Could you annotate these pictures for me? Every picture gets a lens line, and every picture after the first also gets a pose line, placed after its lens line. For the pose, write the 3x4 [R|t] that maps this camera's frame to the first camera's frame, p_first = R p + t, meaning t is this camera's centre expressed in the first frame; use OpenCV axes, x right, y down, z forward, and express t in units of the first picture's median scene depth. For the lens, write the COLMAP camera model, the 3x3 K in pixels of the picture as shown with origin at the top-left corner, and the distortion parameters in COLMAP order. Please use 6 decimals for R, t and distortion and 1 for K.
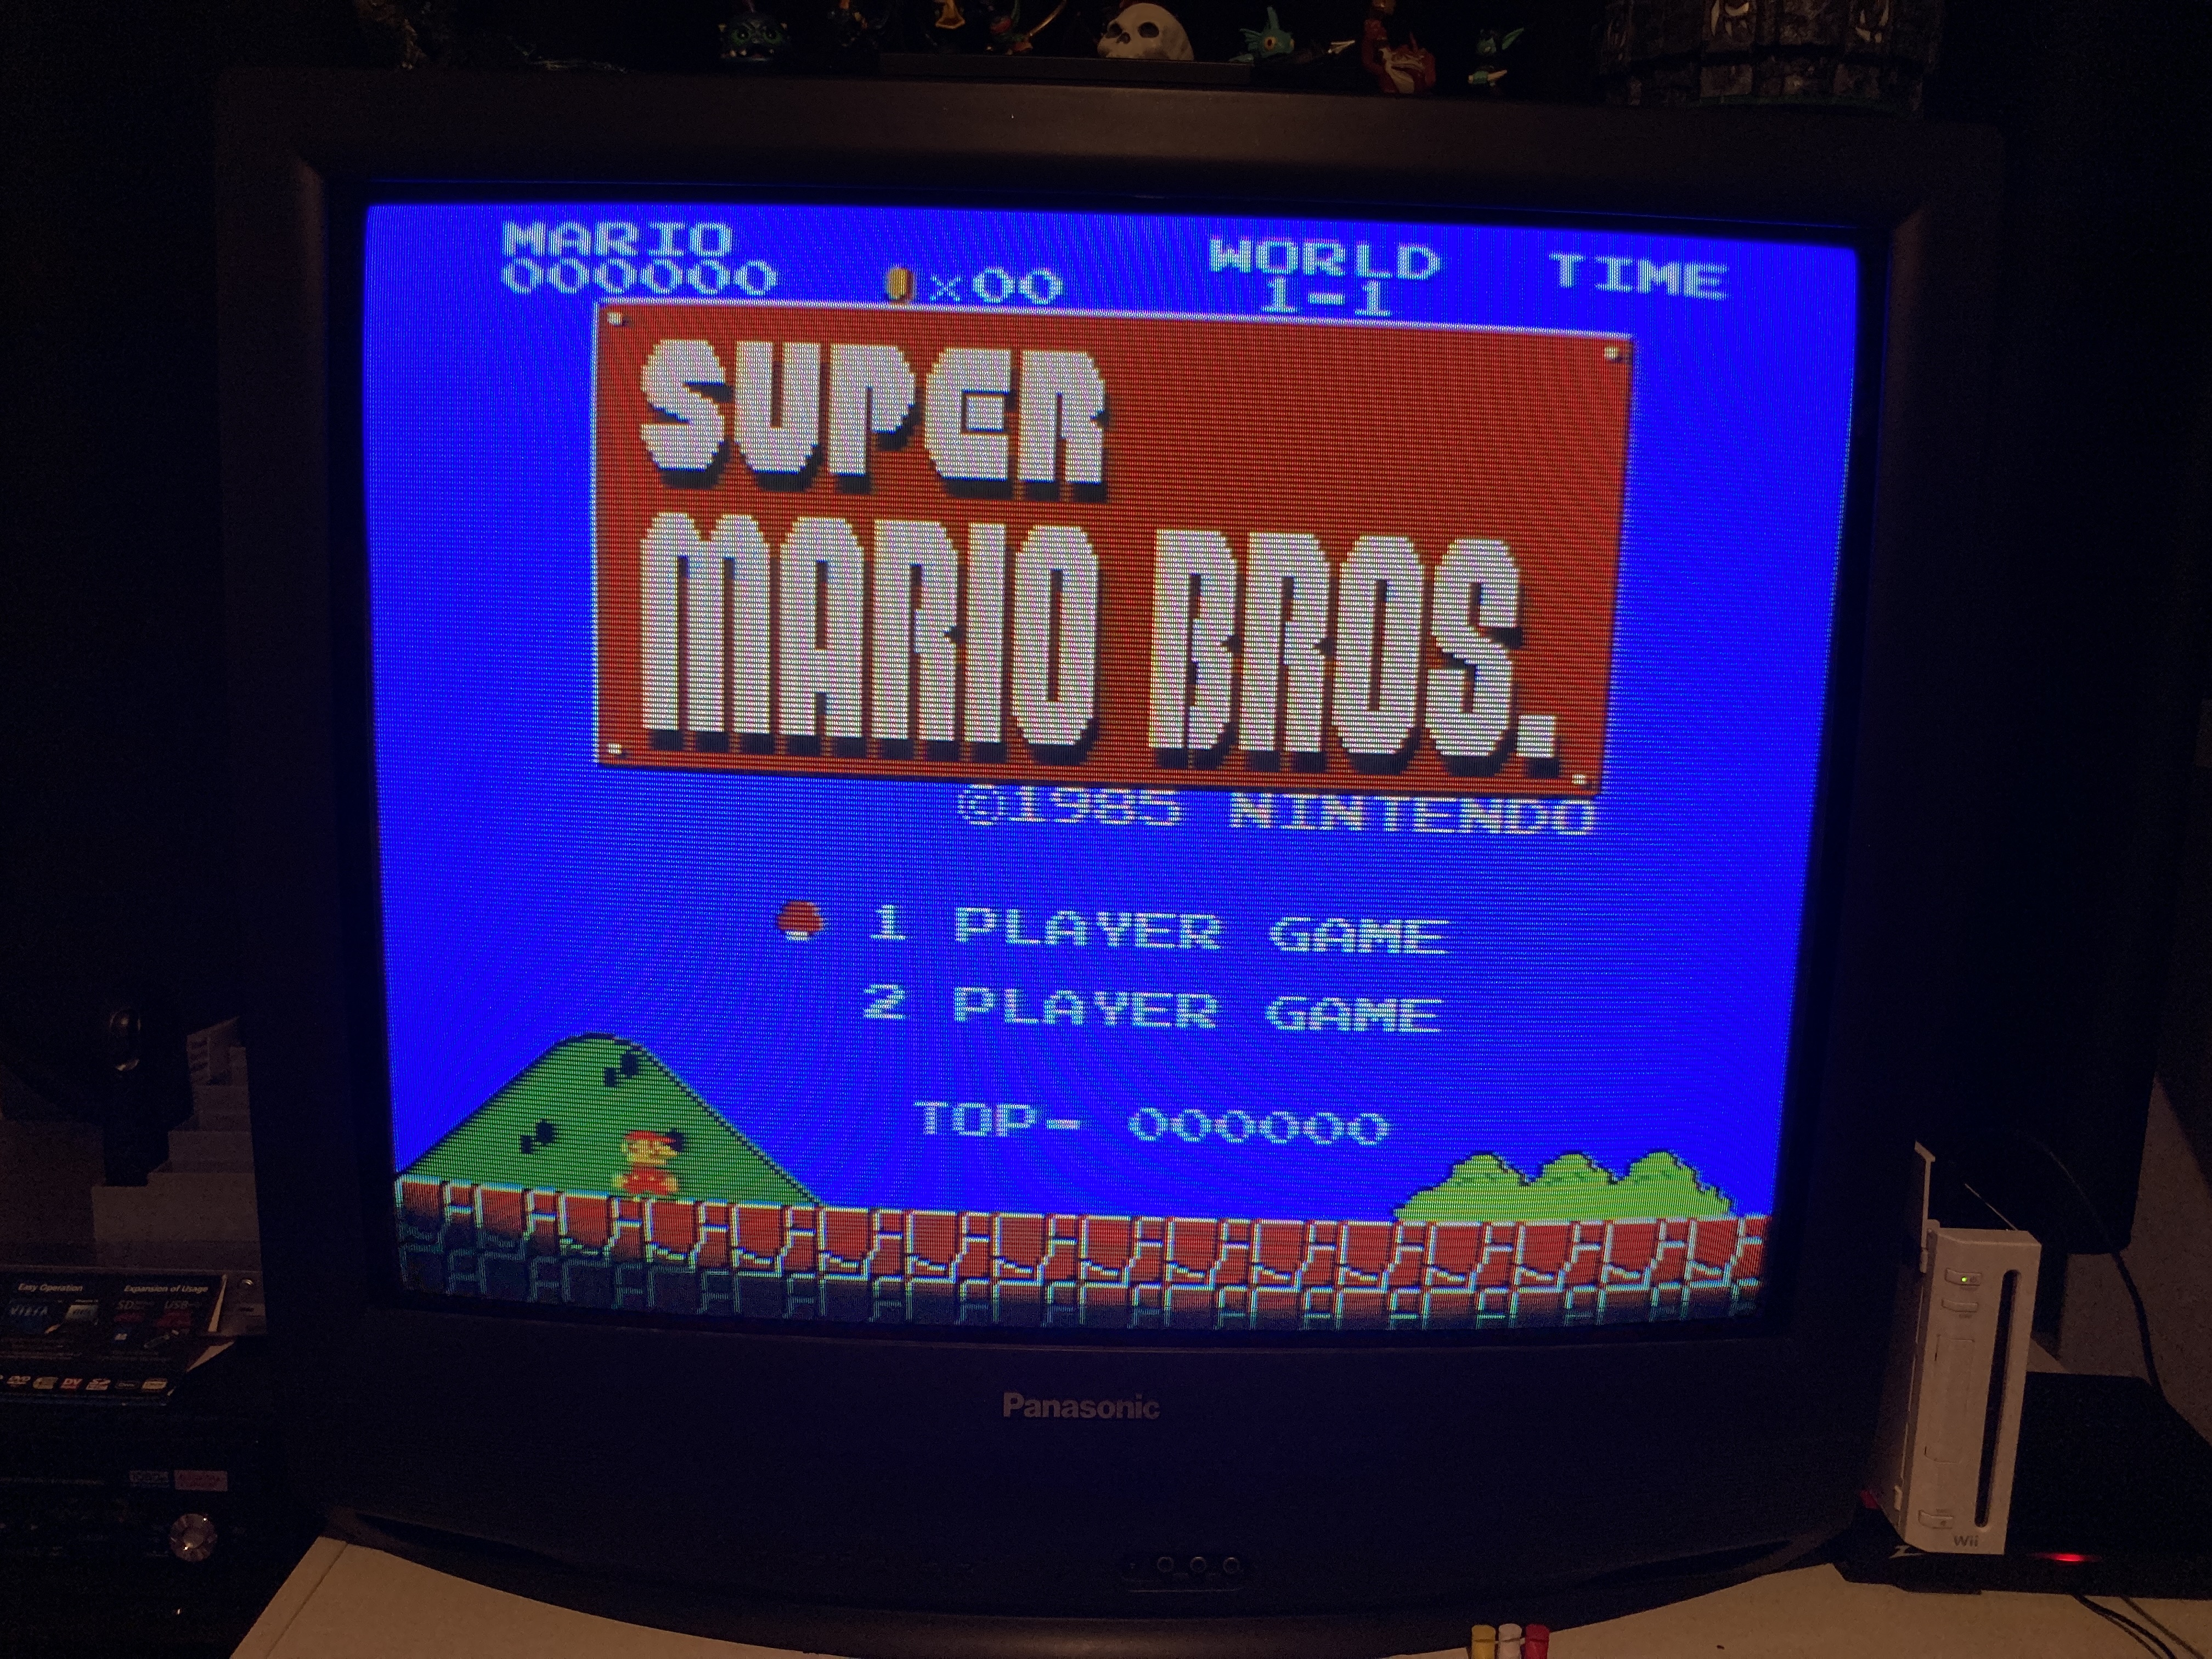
lens RADIAL K [[1807.9, 0, 1108.7], [0, 1807.9, 836.9], [0, 0, 1]] dist [-0.005198, 0.016143]
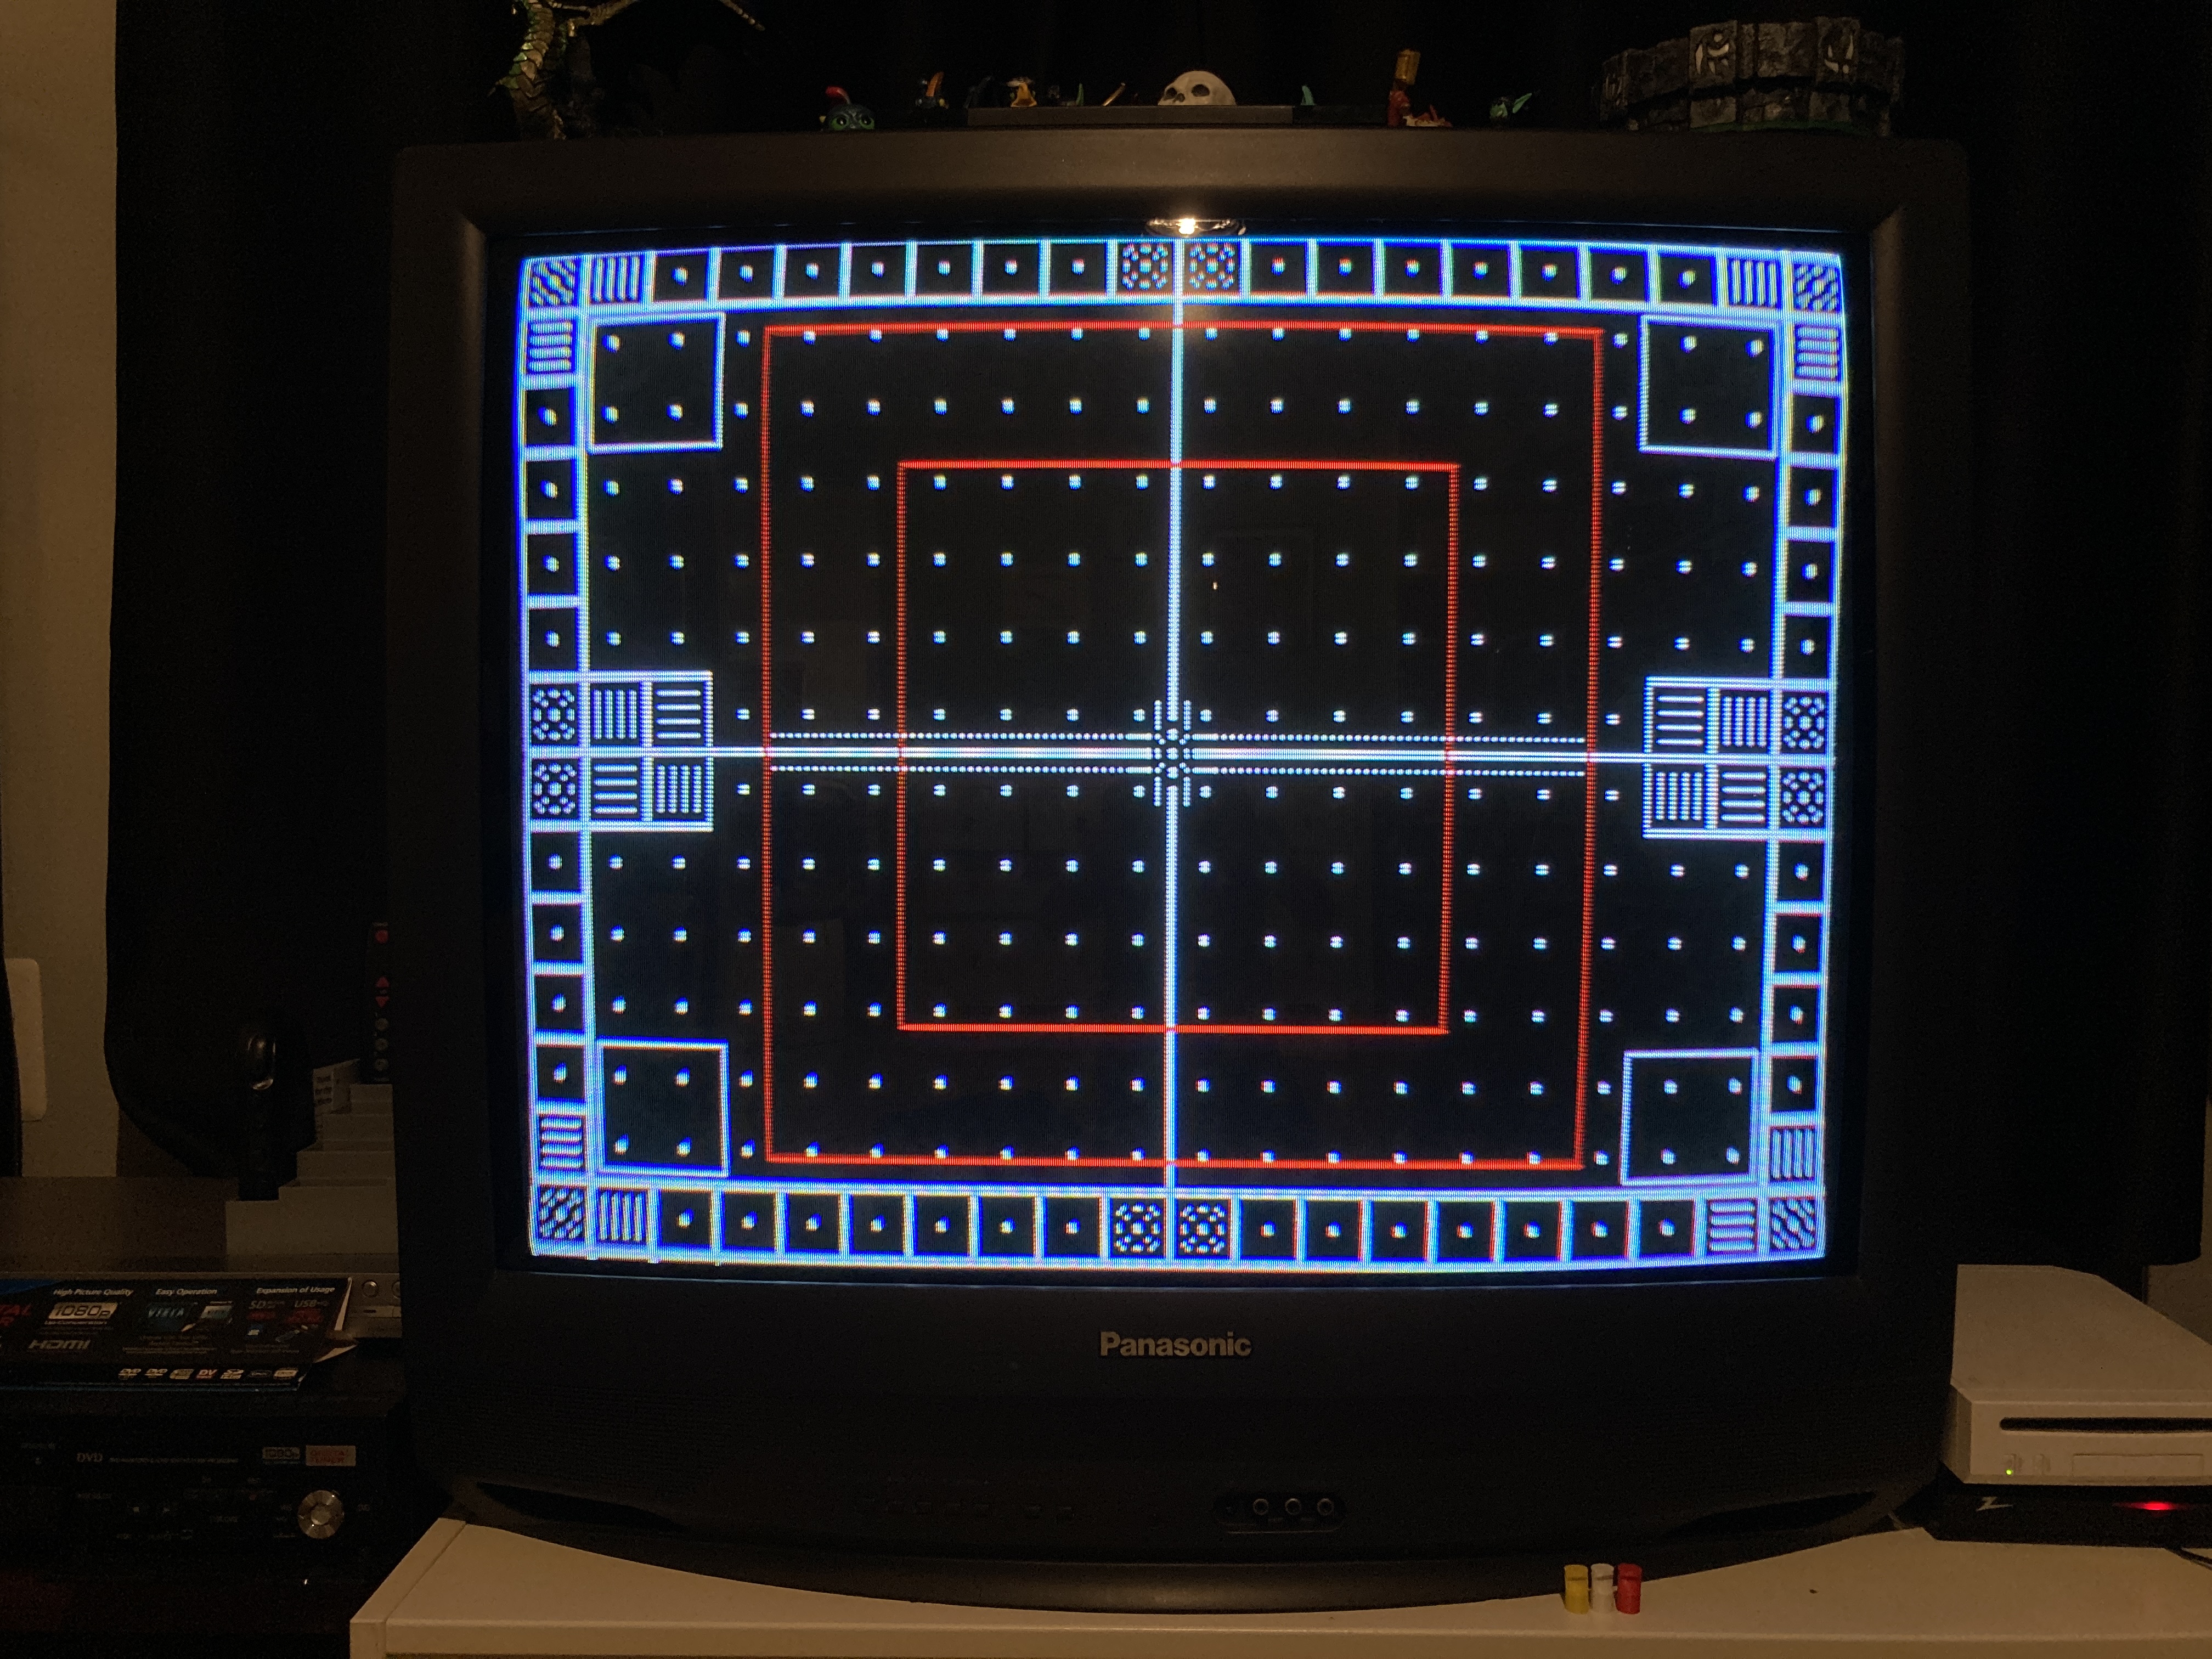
lens RADIAL K [[1821.2, 0, 1106.0], [0, 1821.2, 829.5], [0, 0, 1]] dist [0.004083, 0.008262]
pose [[0.999252, -0.028192, -0.026486, -0.017933], [0.024583, 0.991483, -0.127895, 0.146455], [0.029866, 0.127148, 0.991434, -0.076114]]
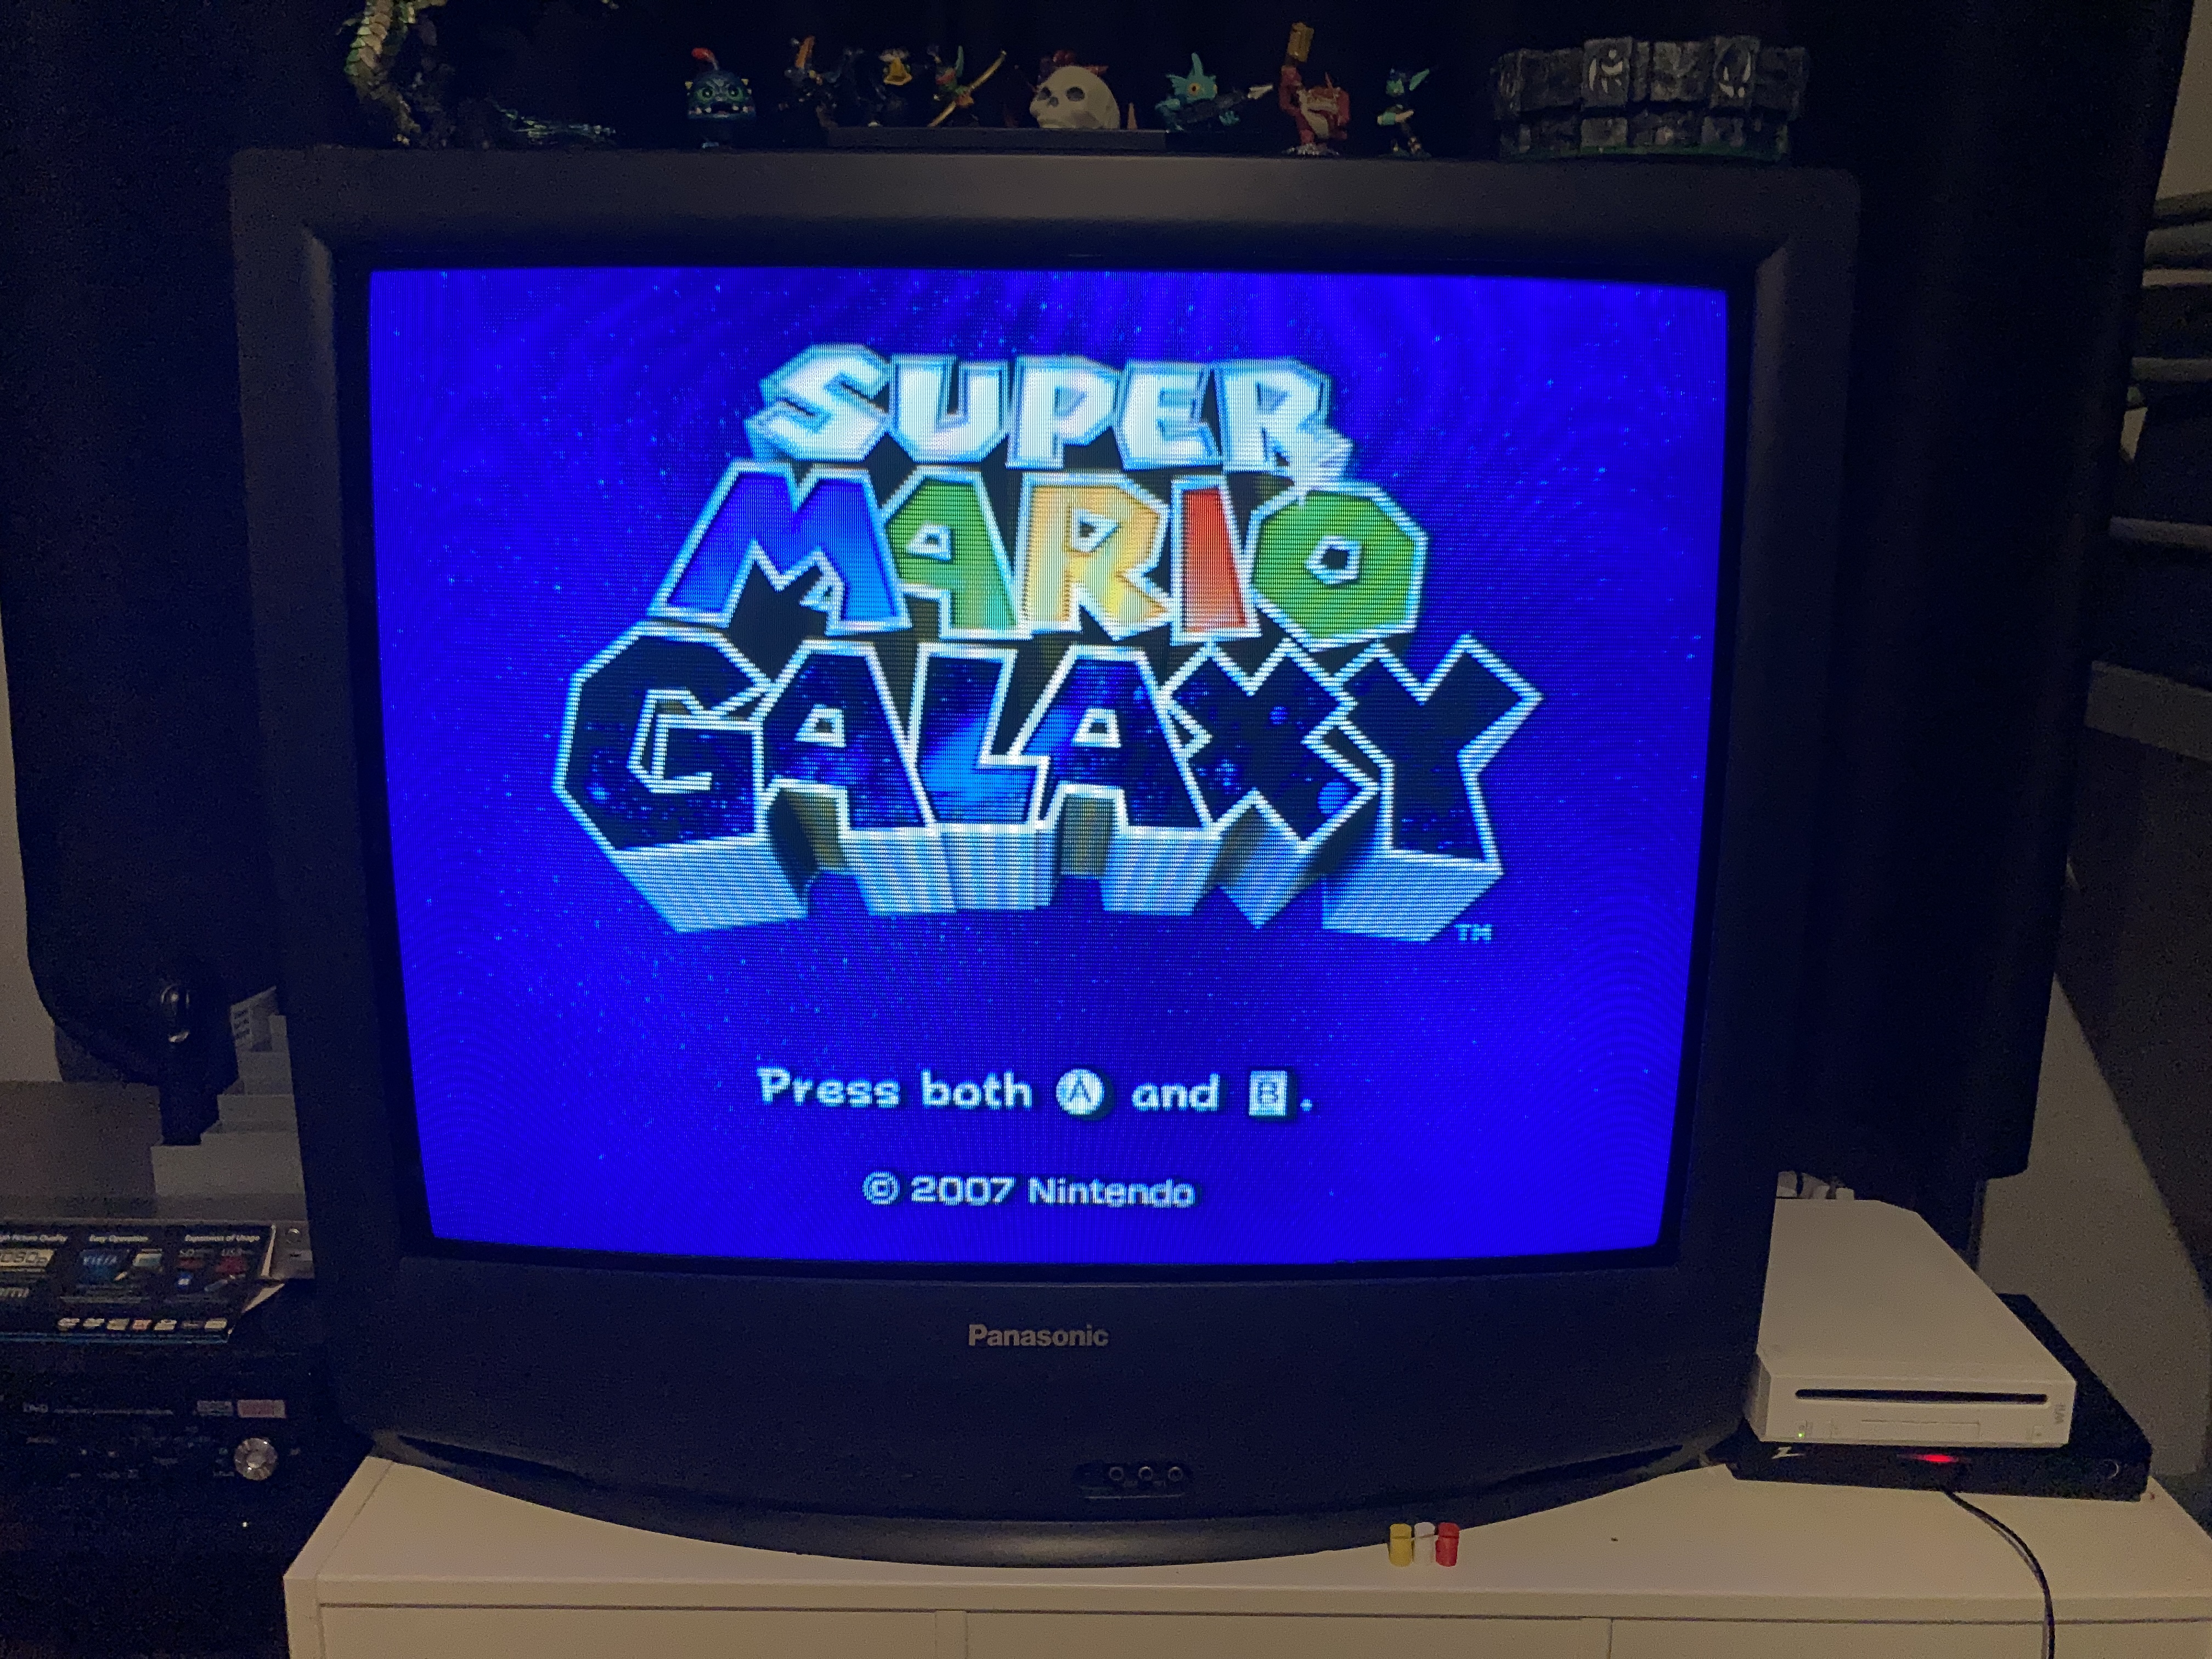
lens RADIAL K [[1821.2, 0, 1106.0], [0, 1821.2, 829.5], [0, 0, 1]] dist [0.004083, 0.008262]
pose [[0.999784, -0.015351, -0.013991, 0.045285], [0.015987, 0.998788, 0.046556, -0.049019], [0.013259, -0.046770, 0.998818, -0.110928]]
